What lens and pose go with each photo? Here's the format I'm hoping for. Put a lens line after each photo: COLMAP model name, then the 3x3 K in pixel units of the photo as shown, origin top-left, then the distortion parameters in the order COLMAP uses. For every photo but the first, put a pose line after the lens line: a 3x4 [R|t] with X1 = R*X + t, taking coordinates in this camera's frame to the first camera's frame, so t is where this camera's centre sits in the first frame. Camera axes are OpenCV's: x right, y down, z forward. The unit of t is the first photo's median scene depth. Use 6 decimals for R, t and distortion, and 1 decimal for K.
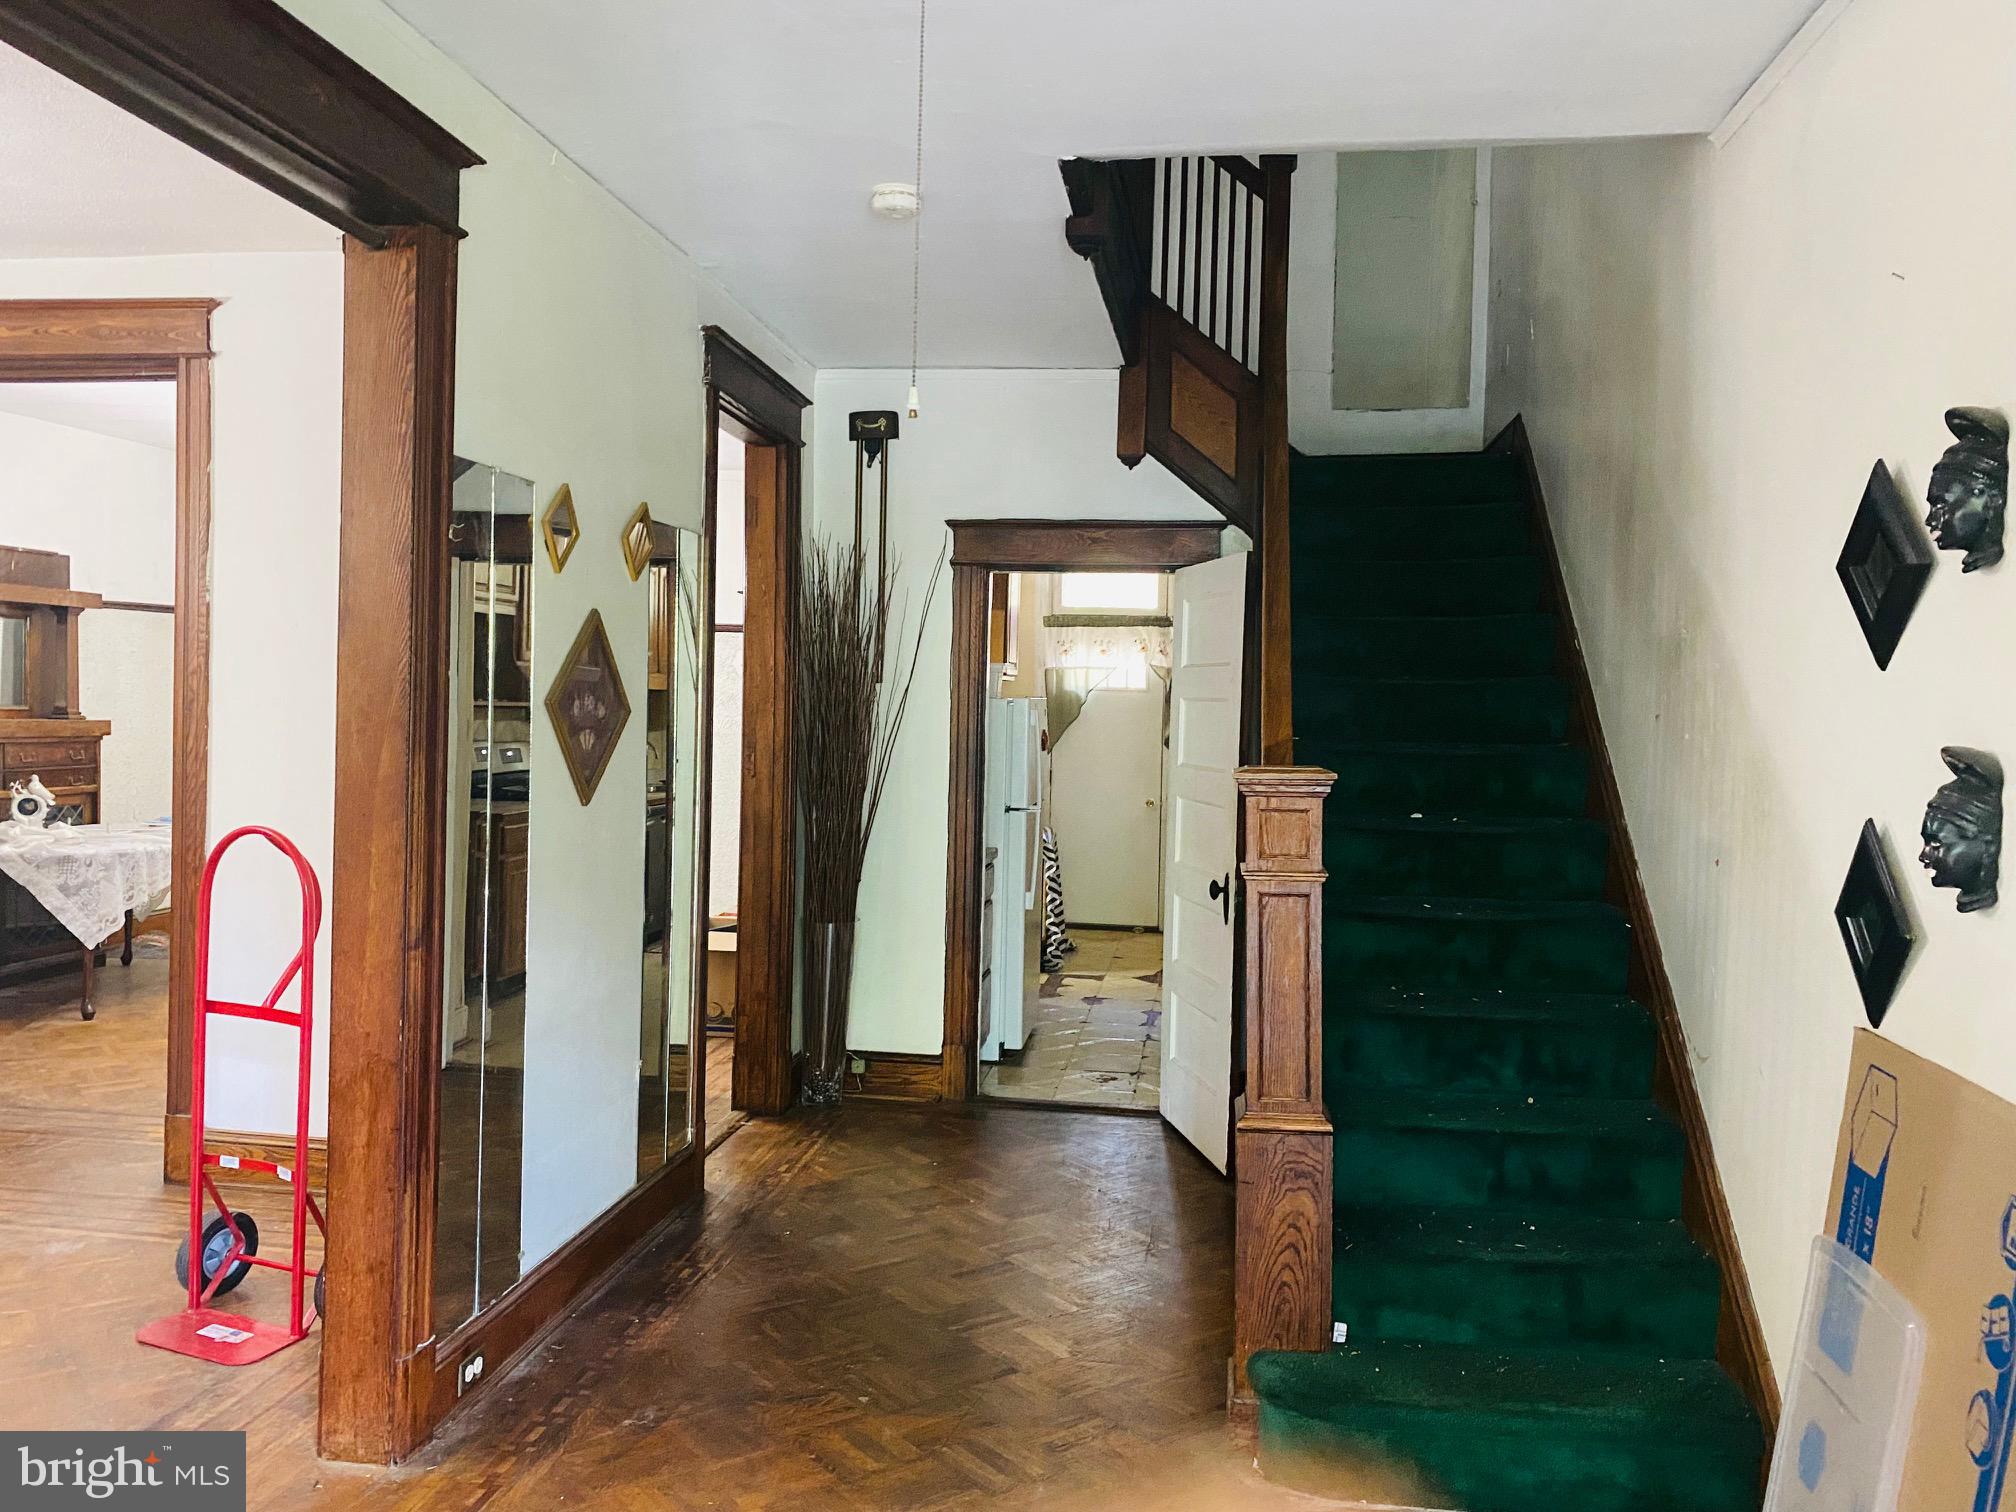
lens RADIAL K [[1503.4, 0, 1002.6], [0, 1503.4, 697.9], [0, 0, 1]] dist [0.172752, -0.170808]
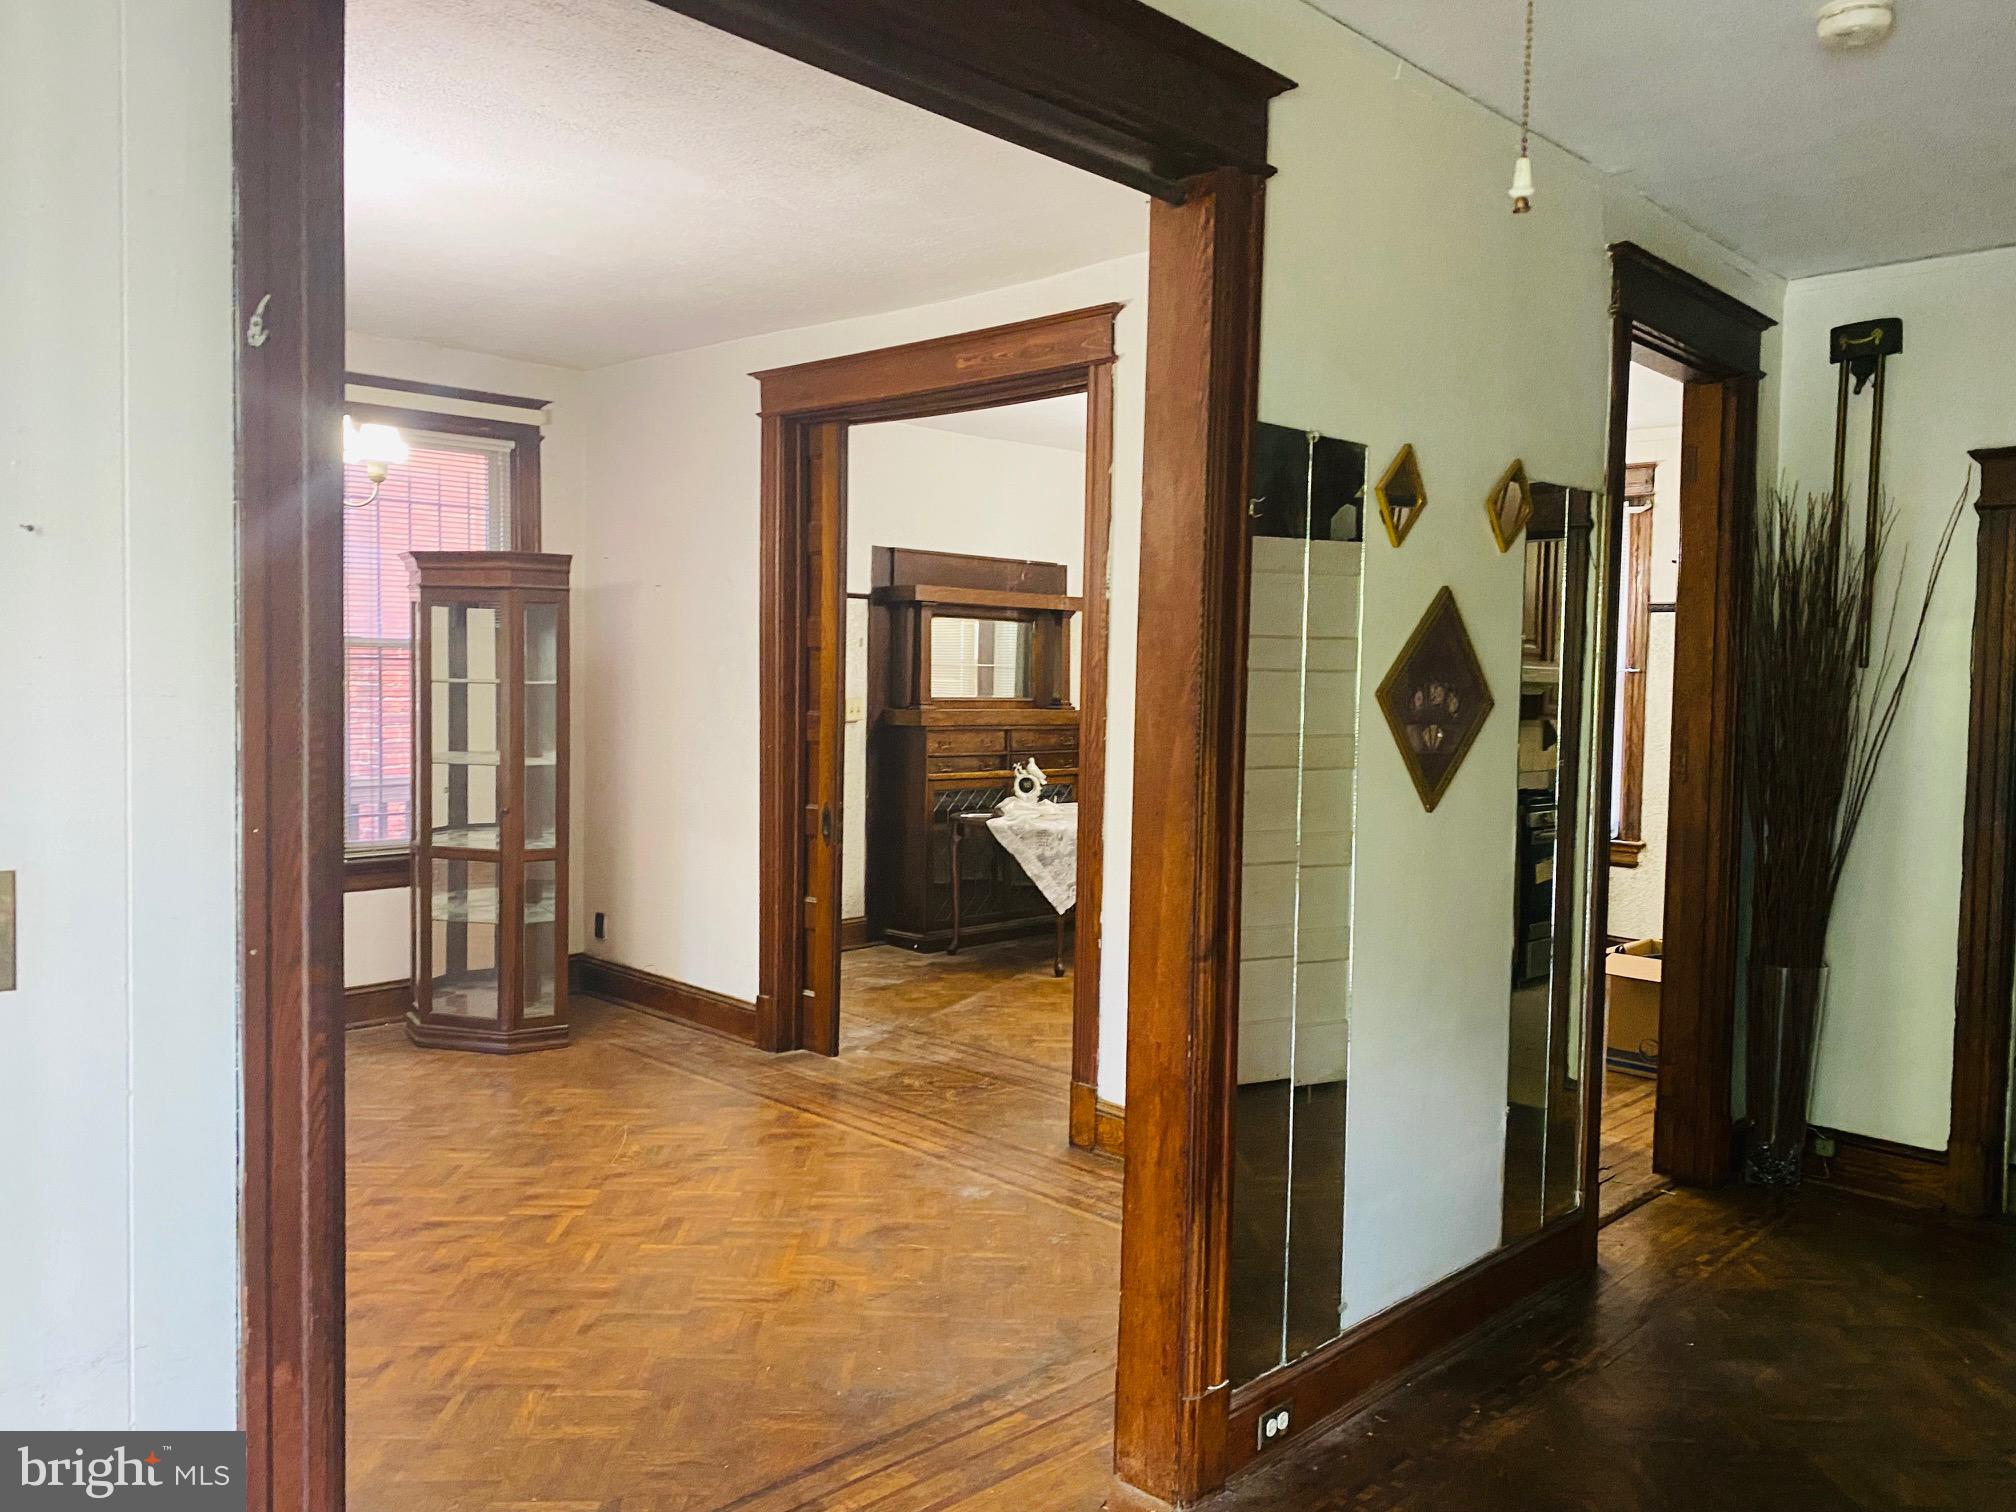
lens RADIAL K [[1552.1, 0, 1010.1], [0, 1552.1, 735.2], [0, 0, 1]] dist [0.051186, -0.037472]
pose [[0.819050, 0.014037, -0.573550, 0.035790], [0.003136, 0.999576, 0.028941, 0.000073], [0.573713, -0.025503, 0.818659, 0.112325]]
